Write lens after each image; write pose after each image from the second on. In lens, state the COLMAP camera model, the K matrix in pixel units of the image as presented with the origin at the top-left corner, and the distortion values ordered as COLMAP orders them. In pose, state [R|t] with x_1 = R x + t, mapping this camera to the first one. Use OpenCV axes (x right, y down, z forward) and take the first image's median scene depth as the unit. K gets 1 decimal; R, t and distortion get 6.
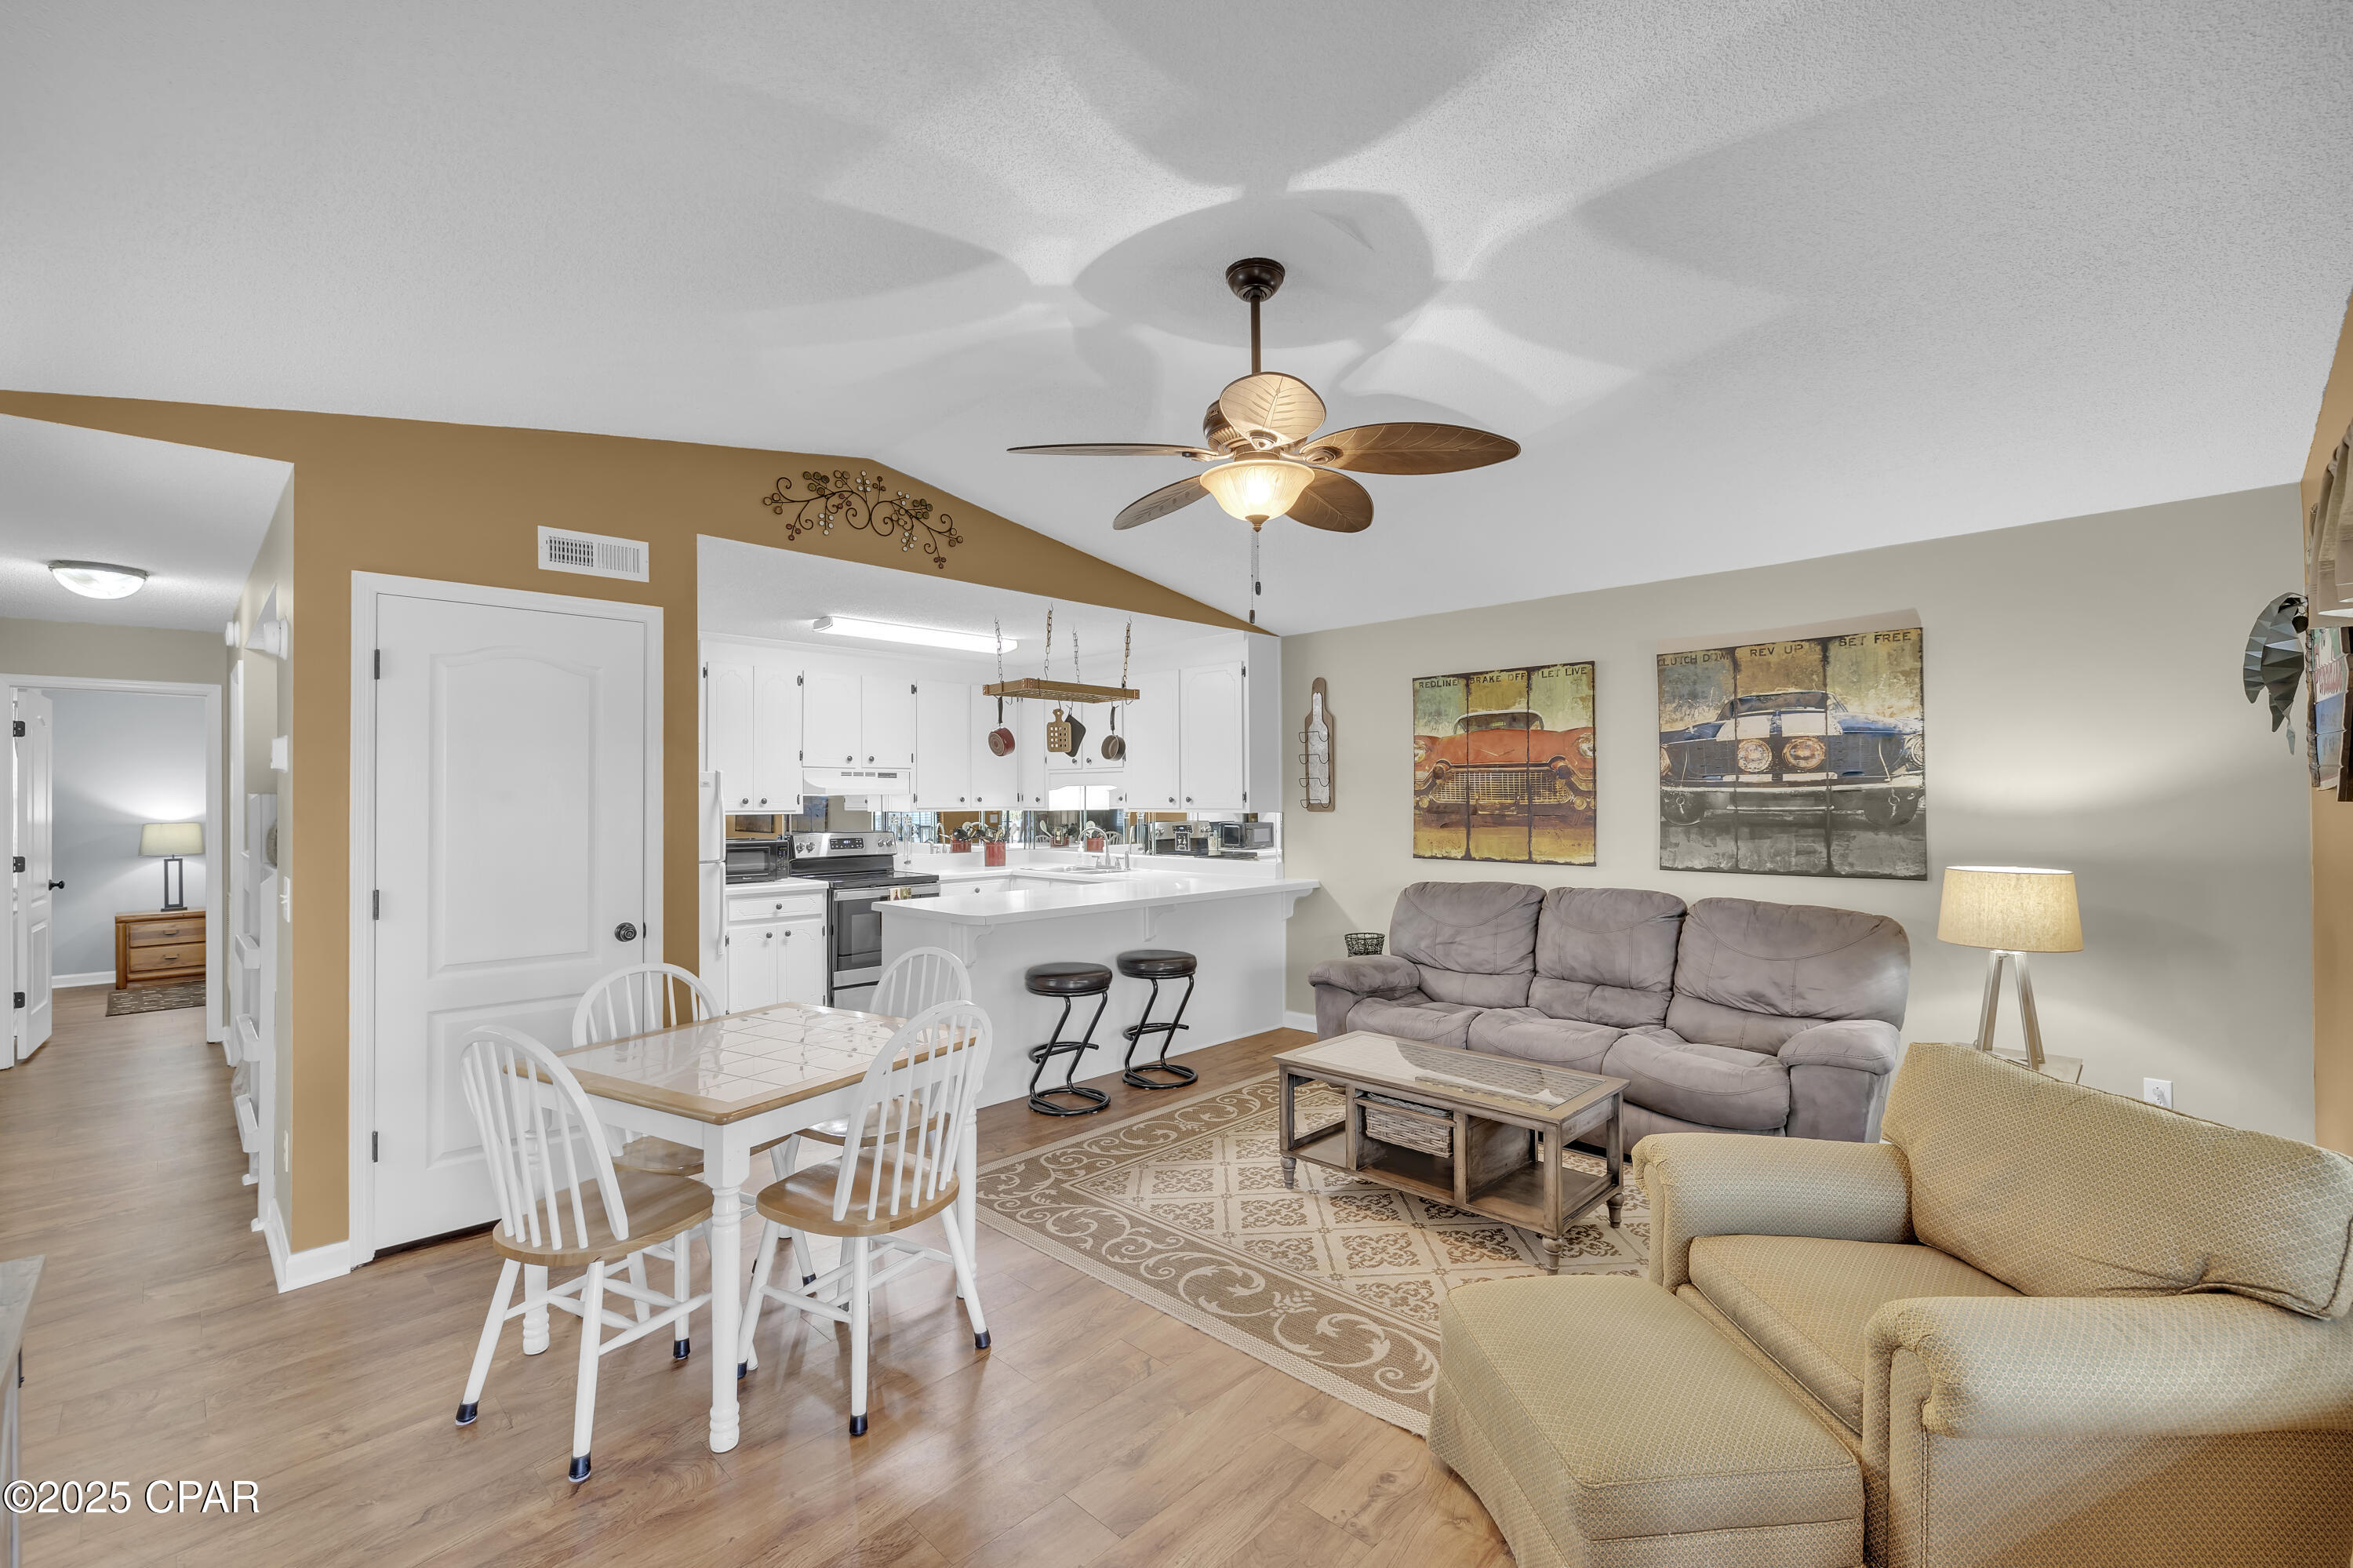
lens RADIAL K [[998.5, 0, 1176.5], [0, 998.5, 784.0], [0, 0, 1]] dist [-0.000890, -0.000268]
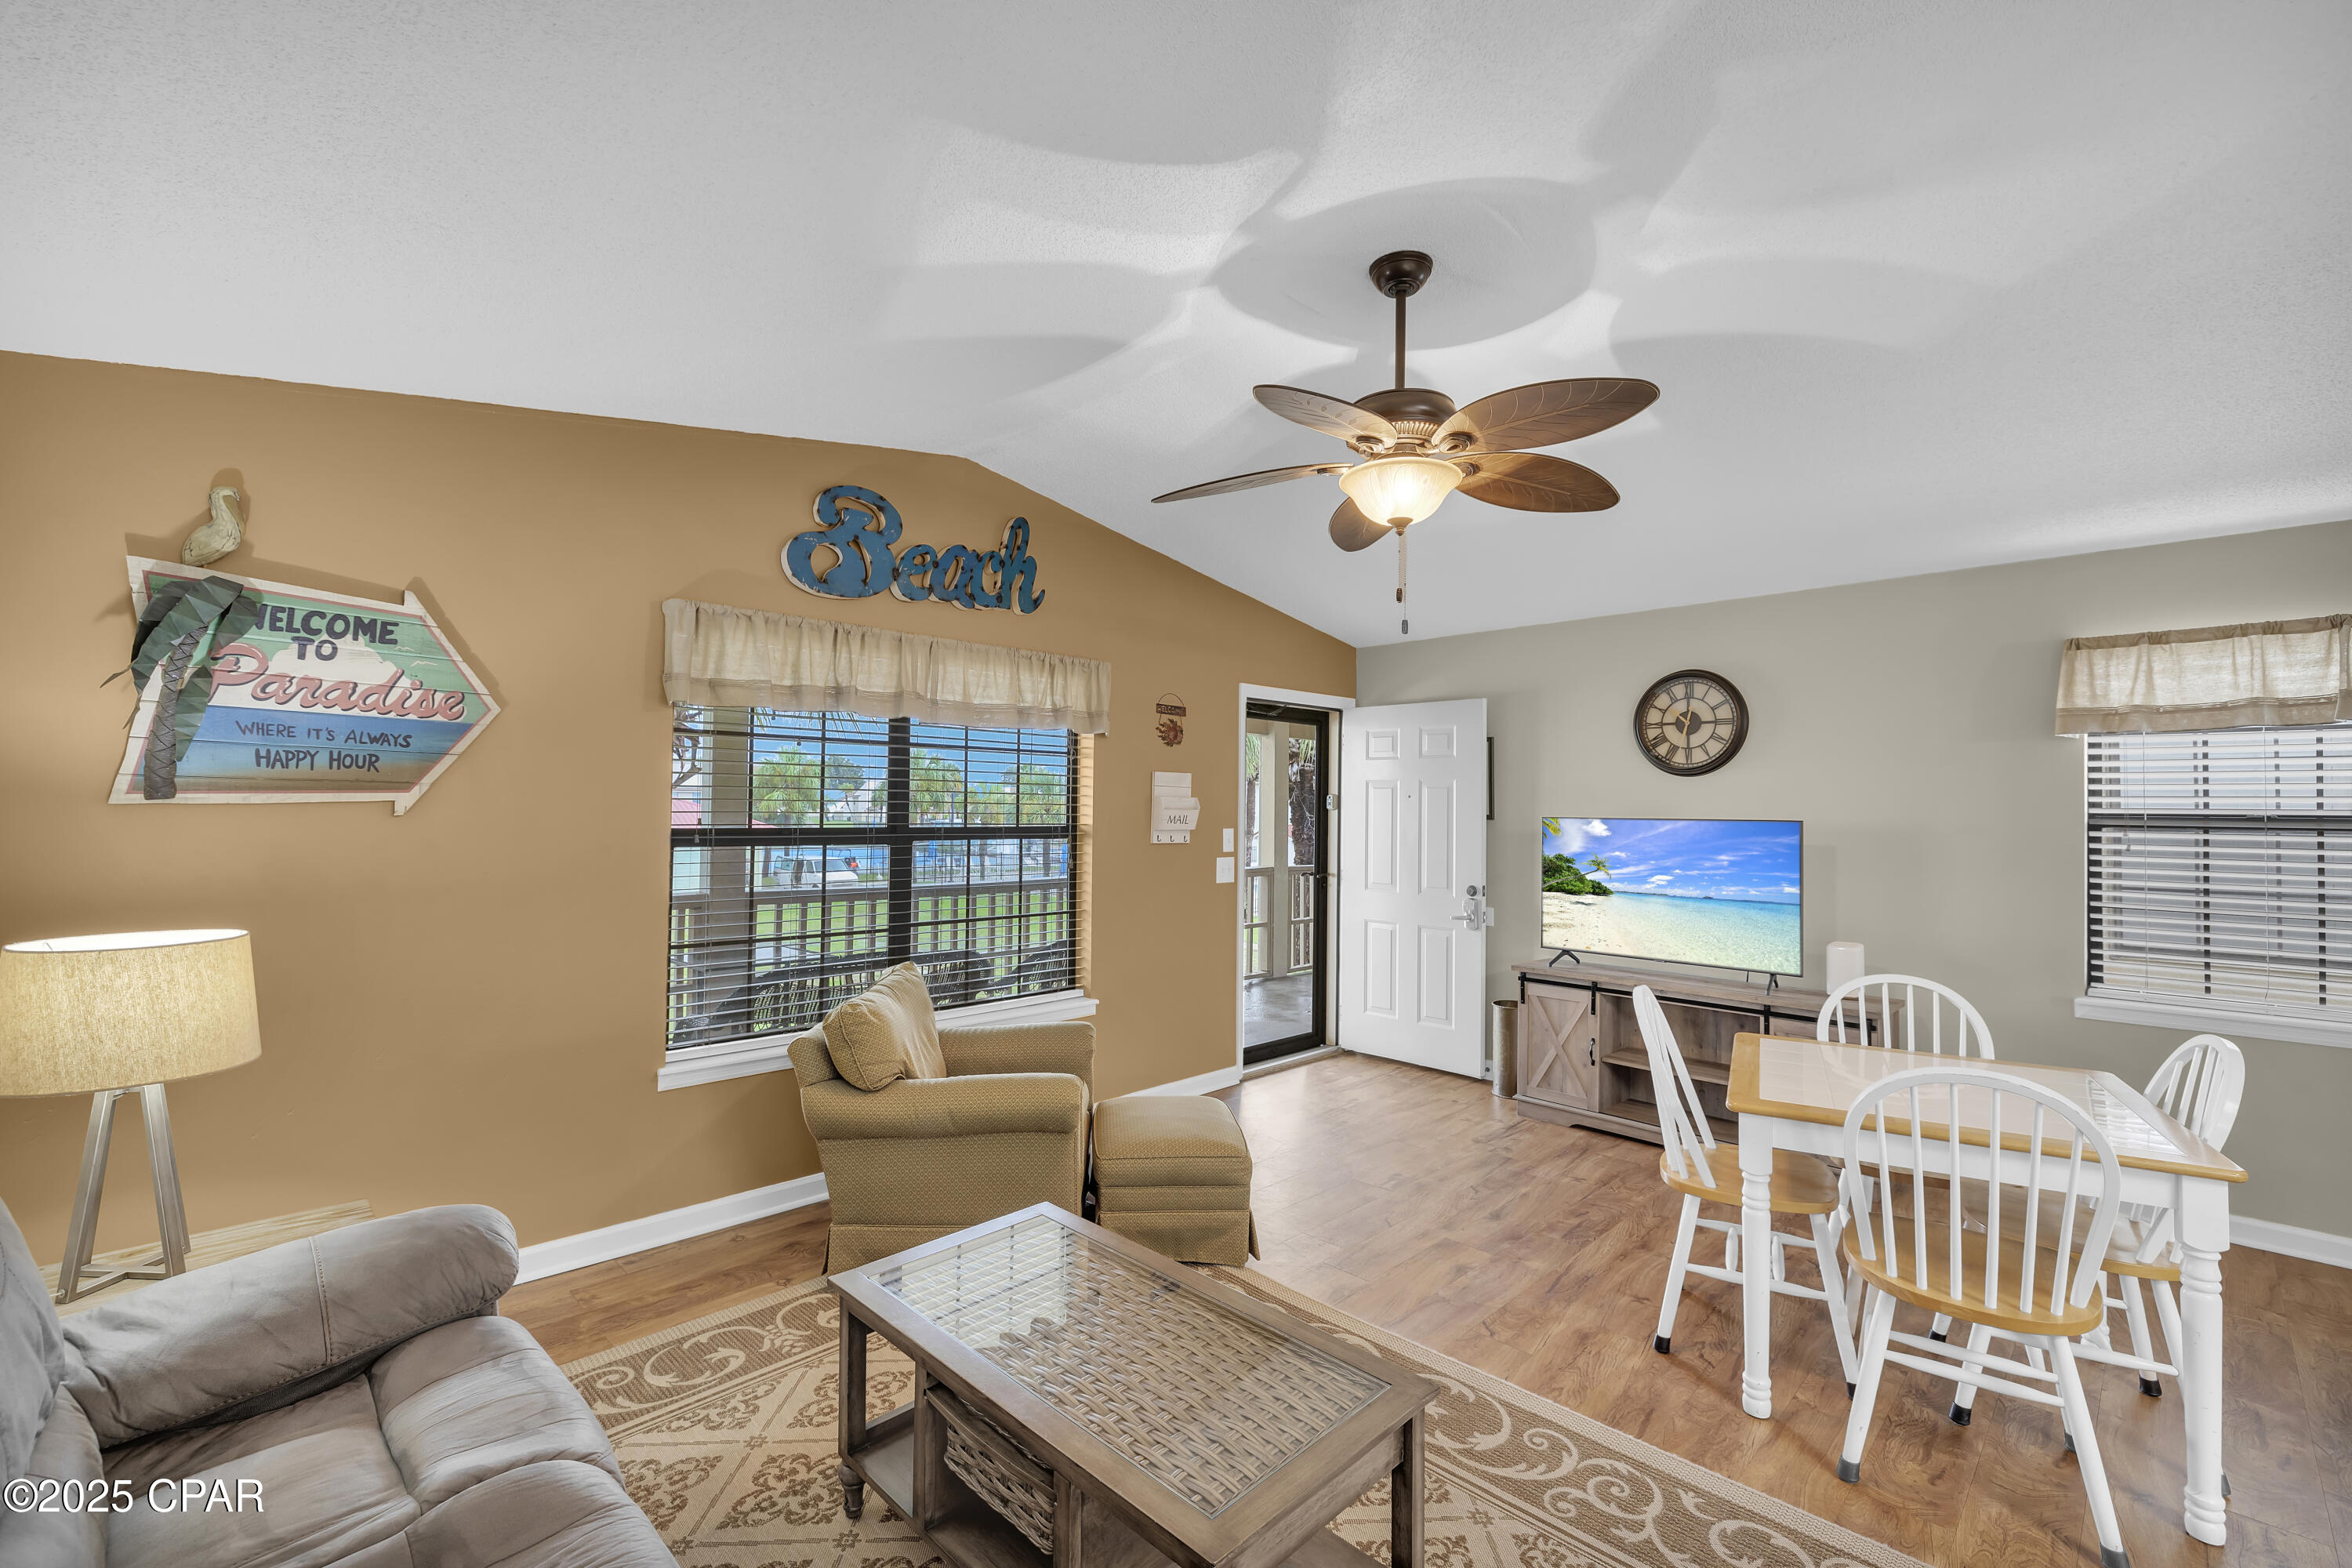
lens RADIAL K [[993.8, 0, 1178.1], [0, 993.8, 779.9], [0, 0, 1]] dist [-0.000061, 0.000215]
pose [[-0.999919, -0.004221, 0.012040, 0.126404], [-0.004730, 0.999084, -0.042538, 0.009410], [-0.011849, -0.042592, -0.999022, 0.879680]]
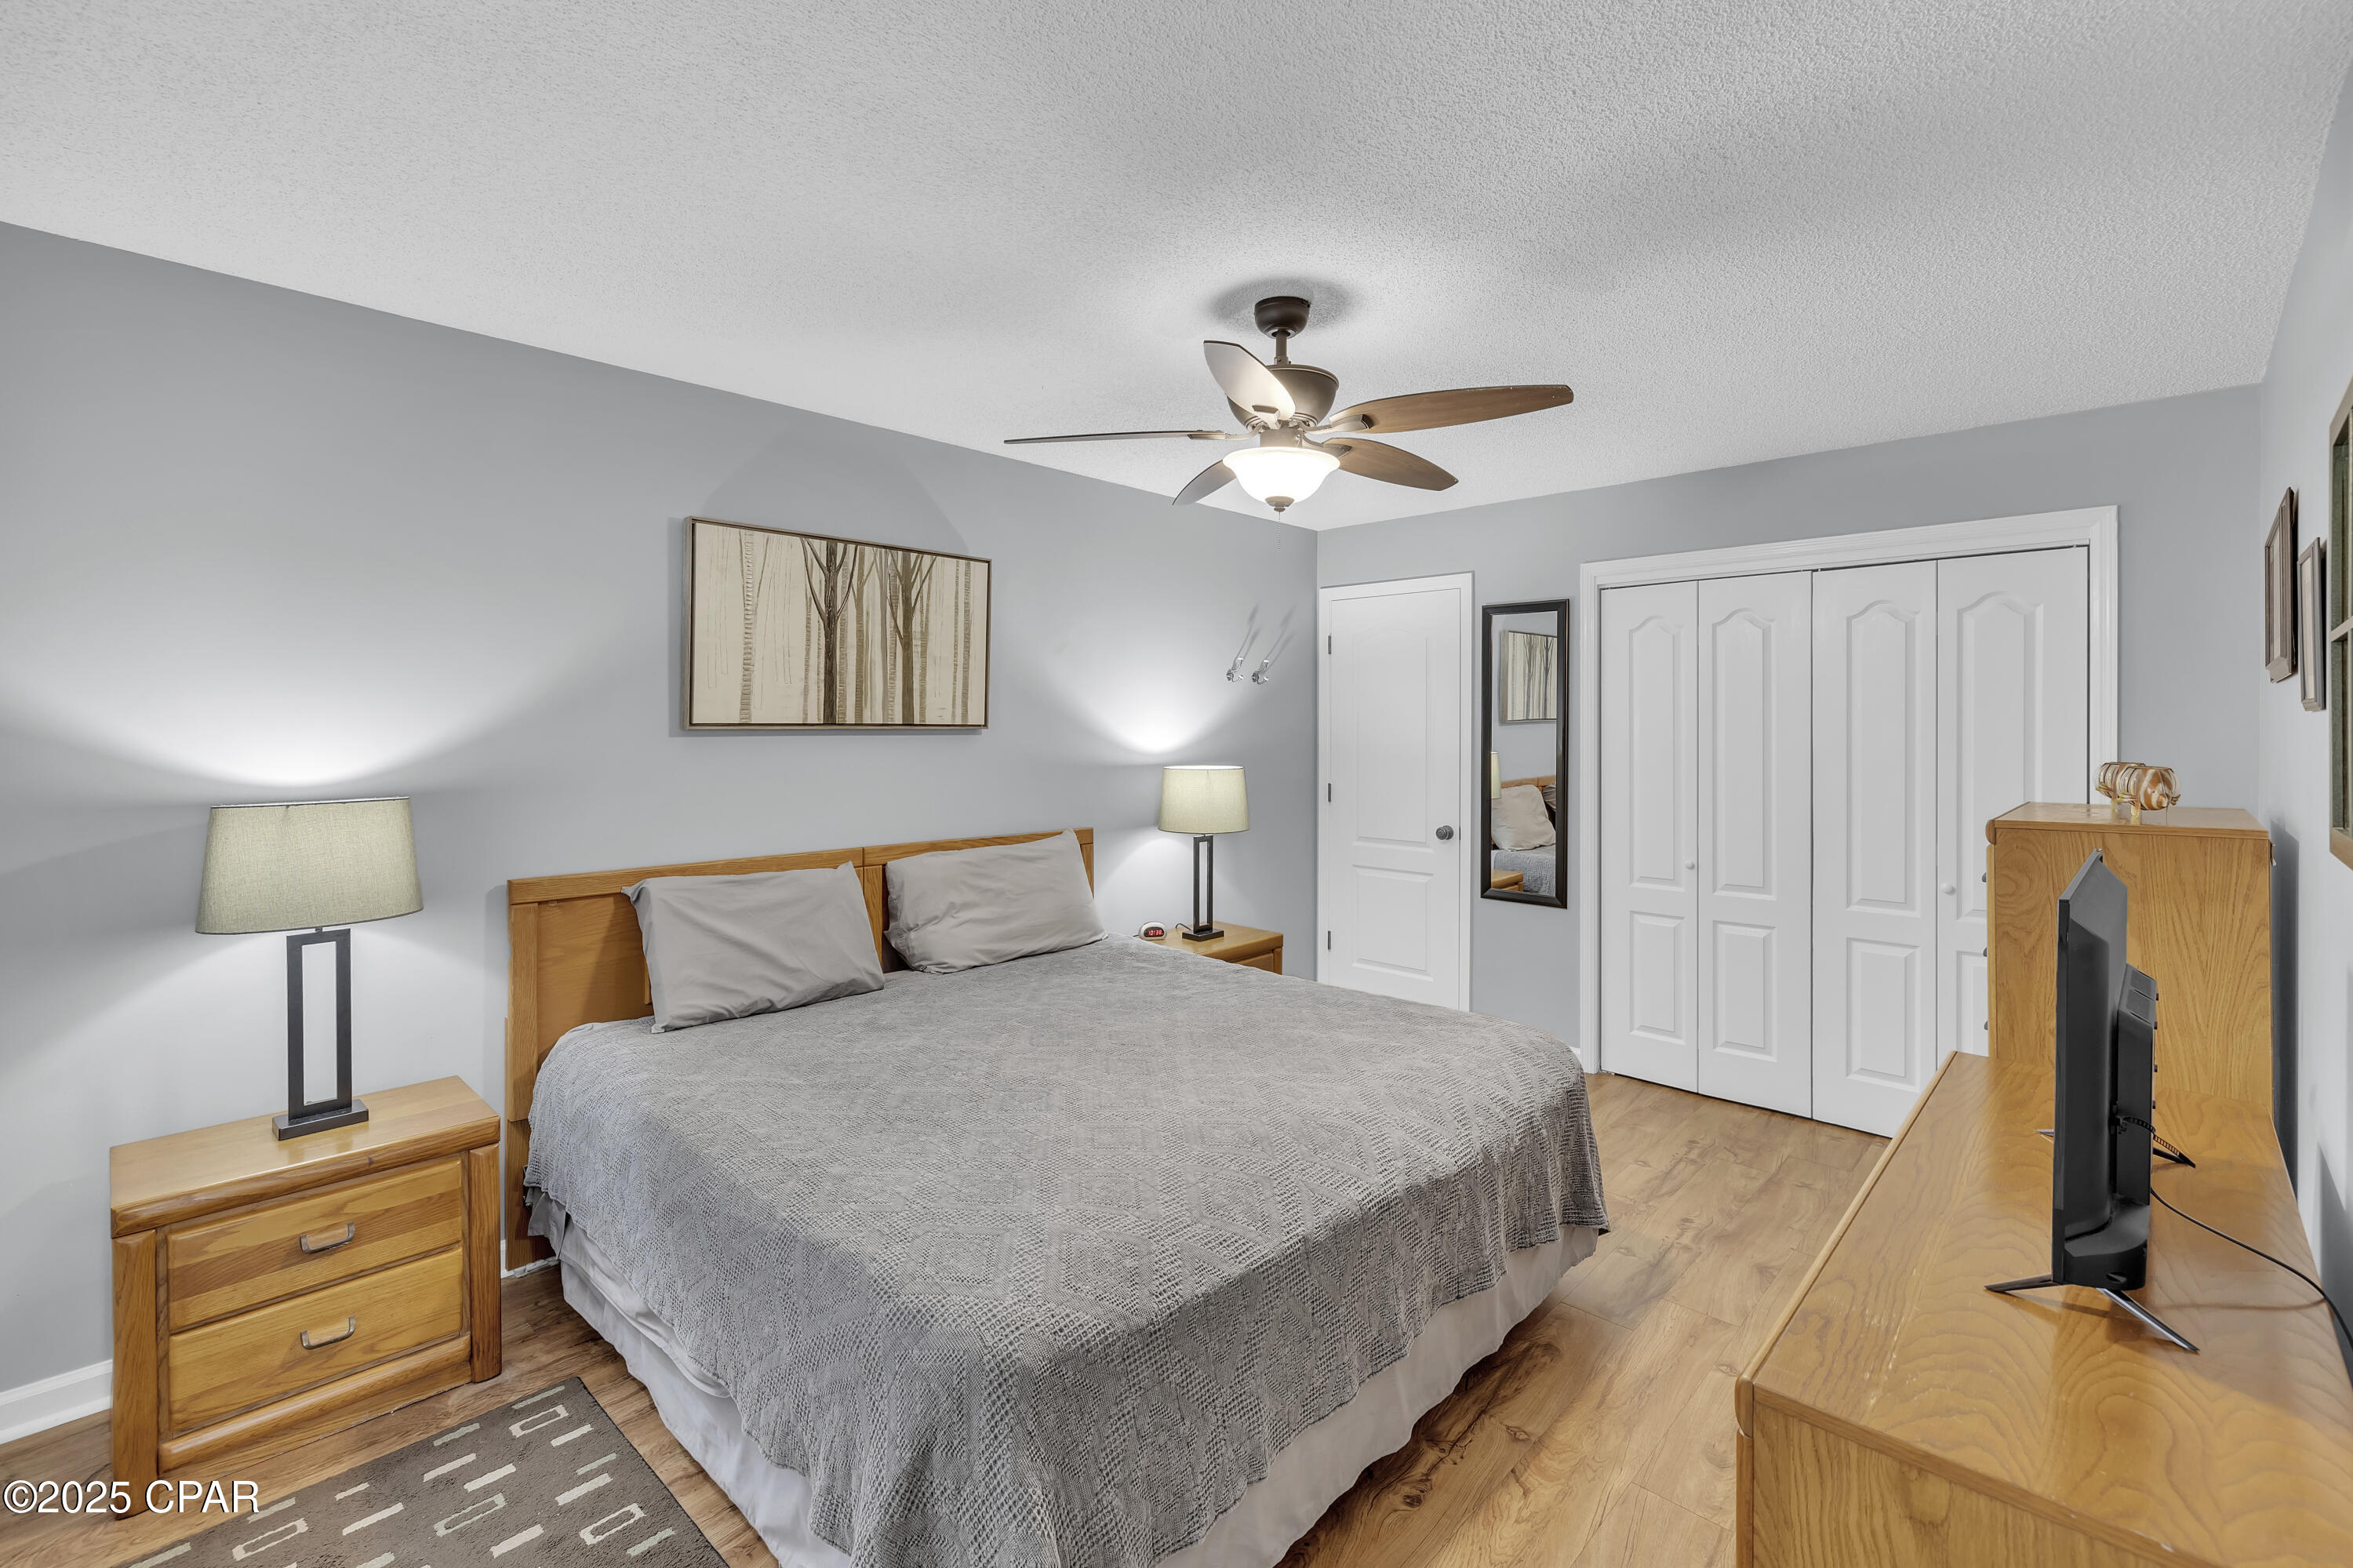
lens RADIAL K [[1036.3, 0, 1166.8], [0, 1036.3, 726.5], [0, 0, 1]] dist [-0.001377, -0.000110]
pose [[0.999897, 0.005697, 0.013156, -1.041247], [-0.005858, 0.999908, 0.012268, 0.020484], [-0.013085, -0.012344, 0.999838, 0.958974]]
